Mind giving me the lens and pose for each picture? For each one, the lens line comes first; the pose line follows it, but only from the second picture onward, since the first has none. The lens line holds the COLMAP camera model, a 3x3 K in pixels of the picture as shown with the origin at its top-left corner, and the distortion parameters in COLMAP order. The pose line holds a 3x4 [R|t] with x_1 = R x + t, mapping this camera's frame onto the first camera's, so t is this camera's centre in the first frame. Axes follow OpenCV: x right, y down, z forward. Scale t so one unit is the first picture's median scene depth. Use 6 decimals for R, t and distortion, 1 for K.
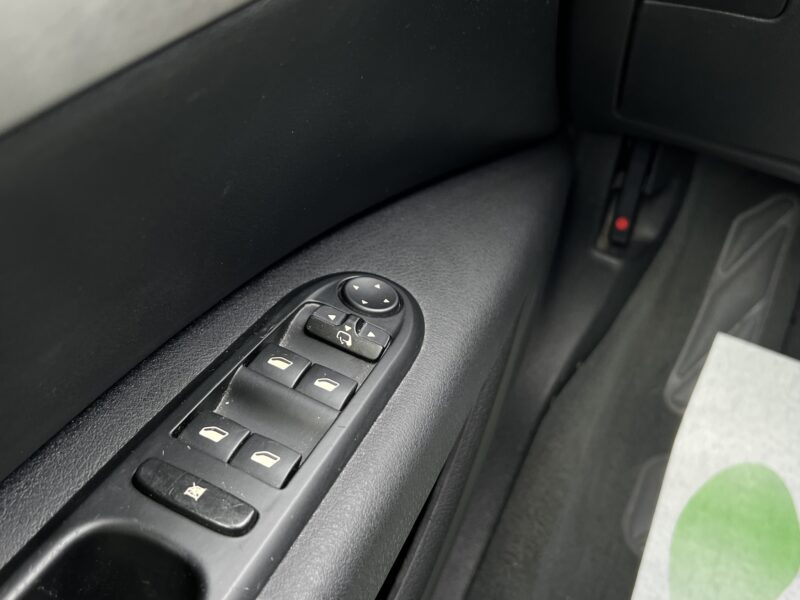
lens RADIAL K [[840.8, 0, 400.0], [0, 840.8, 300.0], [0, 0, 1]] dist [0.005957, 0.002471]
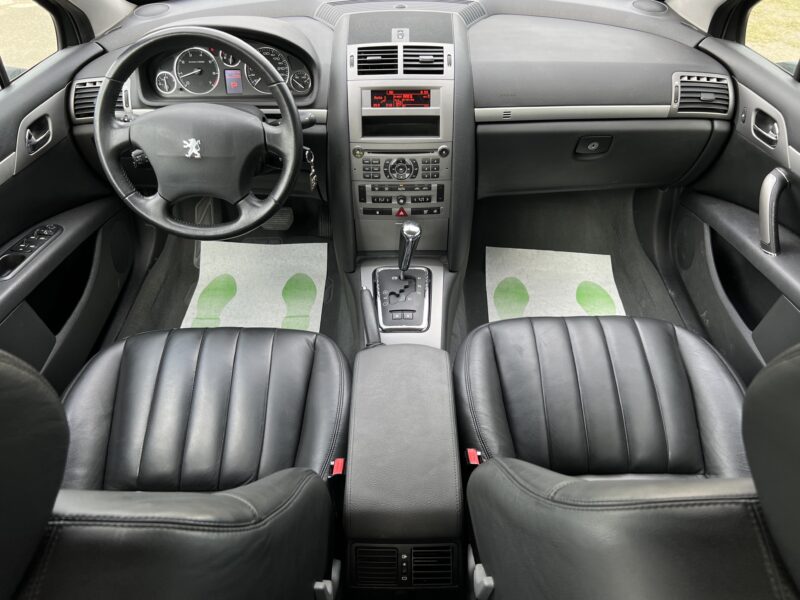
lens RADIAL K [[608.3, 0, 402.3], [0, 608.3, 310.3], [0, 0, 1]] dist [0.052994, -0.062078]
pose [[0.904557, -0.305549, 0.297348, 0.318608], [0.314455, 0.949089, 0.018670, 0.541703], [-0.287914, 0.076615, 0.954587, -1.609793]]
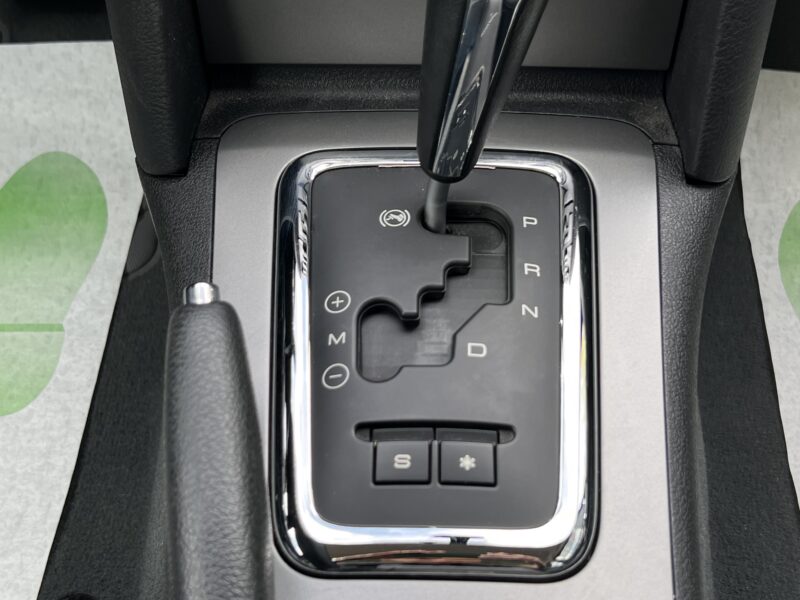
lens RADIAL K [[1071.7, 0, 400.0], [0, 1071.7, 300.0], [0, 0, 1]] dist [0.197913, -0.565520]
pose [[0.916329, -0.312396, 0.250501, 0.738458], [0.295382, 0.949716, 0.103873, 0.453226], [-0.270354, -0.021189, 0.962528, -0.355656]]
